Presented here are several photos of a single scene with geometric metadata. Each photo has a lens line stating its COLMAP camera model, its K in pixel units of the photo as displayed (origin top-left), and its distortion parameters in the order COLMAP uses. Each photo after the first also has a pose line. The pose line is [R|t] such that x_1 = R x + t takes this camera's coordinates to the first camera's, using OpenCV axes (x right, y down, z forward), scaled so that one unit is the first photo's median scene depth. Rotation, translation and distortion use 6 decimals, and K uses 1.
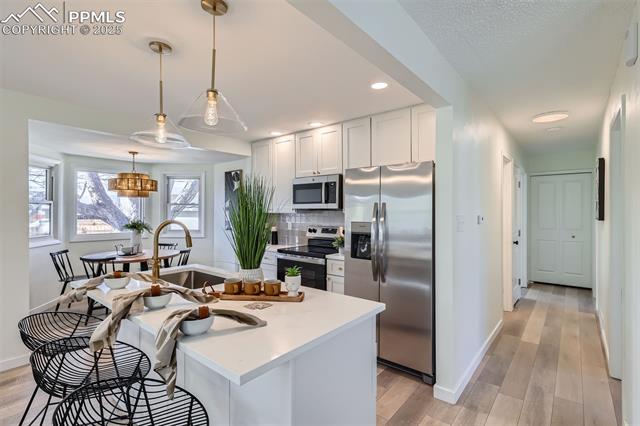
lens RADIAL K [[307.3, 0, 320.0], [0, 307.3, 213.0], [0, 0, 1]] dist [0.001337, 0.000383]
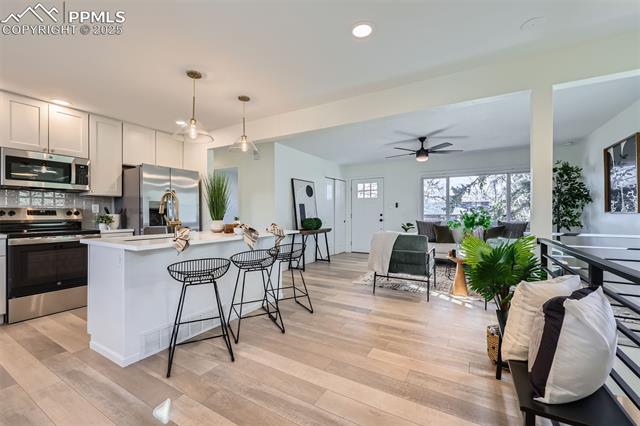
lens RADIAL K [[267.7, 0, 320.0], [0, 267.7, 213.0], [0, 0, 1]] dist [-0.000571, -0.000122]
pose [[-0.161901, 0.001707, 0.986805, -1.008046], [0.006346, 0.999980, -0.000688, 0.072095], [-0.986787, 0.006151, -0.161909, 0.332123]]
